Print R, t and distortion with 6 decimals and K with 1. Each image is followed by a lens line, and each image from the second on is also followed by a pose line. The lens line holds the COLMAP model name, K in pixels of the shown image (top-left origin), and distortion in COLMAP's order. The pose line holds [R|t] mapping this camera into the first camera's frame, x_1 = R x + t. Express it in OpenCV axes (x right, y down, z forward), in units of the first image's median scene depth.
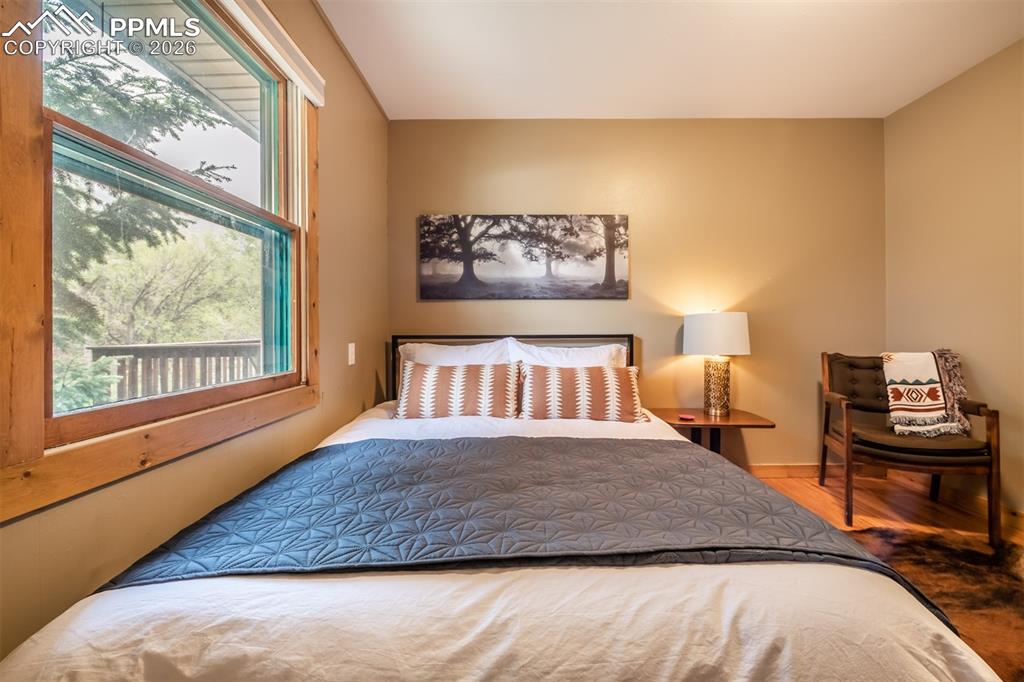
lens RADIAL K [[398.2, 0, 520.8], [0, 398.2, 333.3], [0, 0, 1]] dist [0.009446, -0.005496]
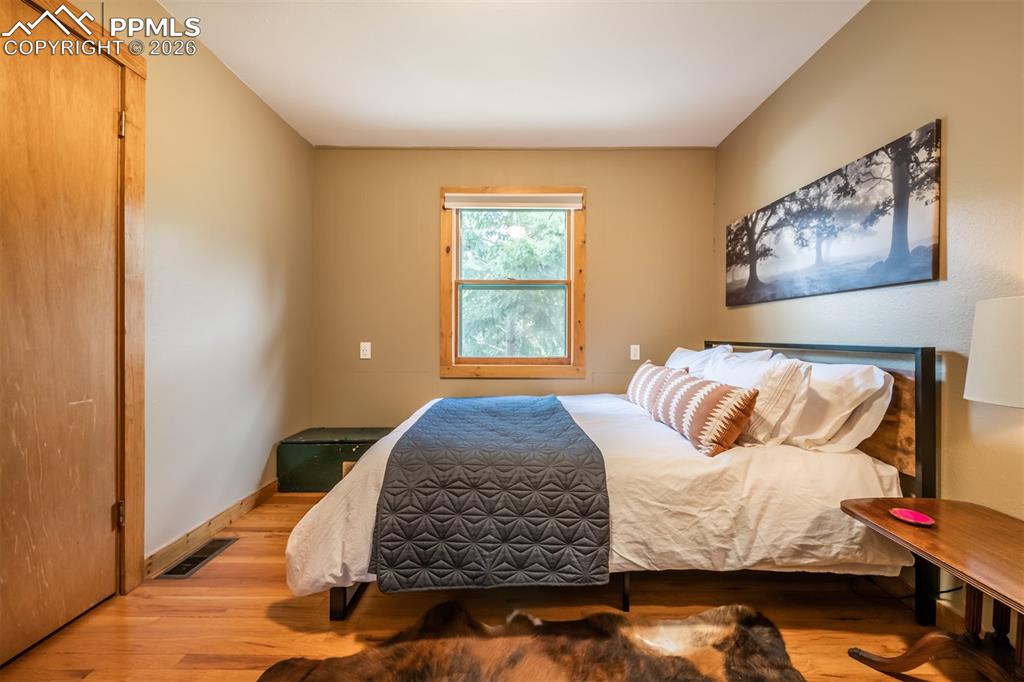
lens RADIAL K [[400.4, 0, 512.5], [0, 400.4, 332.2], [0, 0, 1]] dist [-0.002380, -0.000974]
pose [[-0.012397, -0.002389, -0.999920, 0.800673], [-0.013962, 0.999900, -0.002216, -0.009547], [0.999826, 0.013934, -0.012429, 0.456102]]
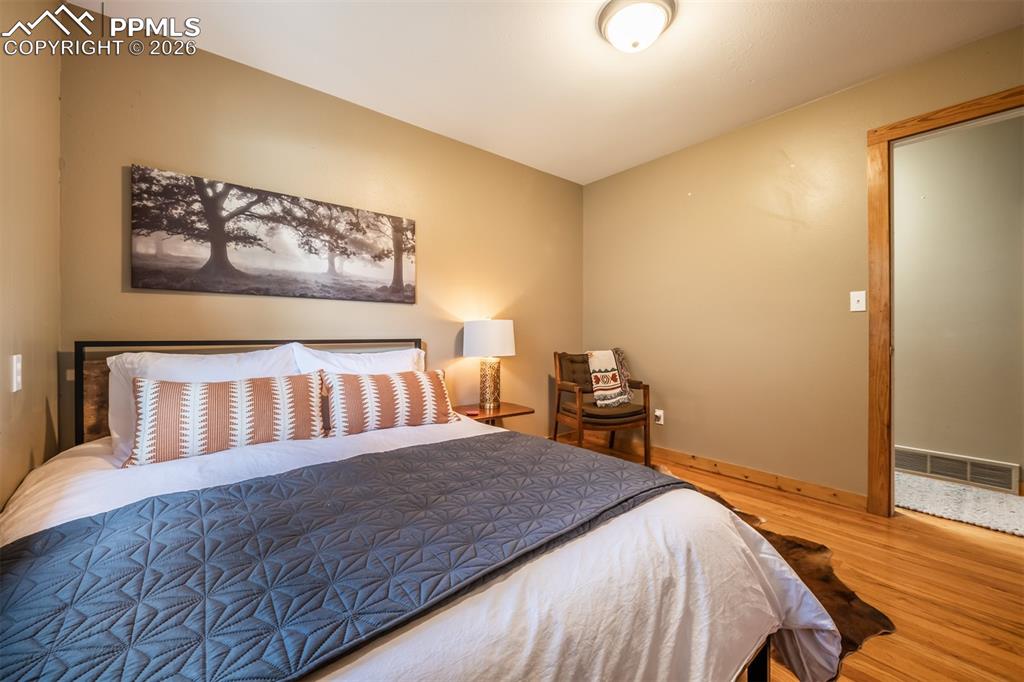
lens RADIAL K [[400.0, 0, 514.2], [0, 400.0, 335.7], [0, 0, 1]] dist [0.000093, -0.002364]
pose [[0.772705, 0.002530, 0.634761, -0.179906], [0.001099, 0.999985, -0.005323, 0.000520], [-0.634765, 0.004811, 0.772690, 0.058440]]
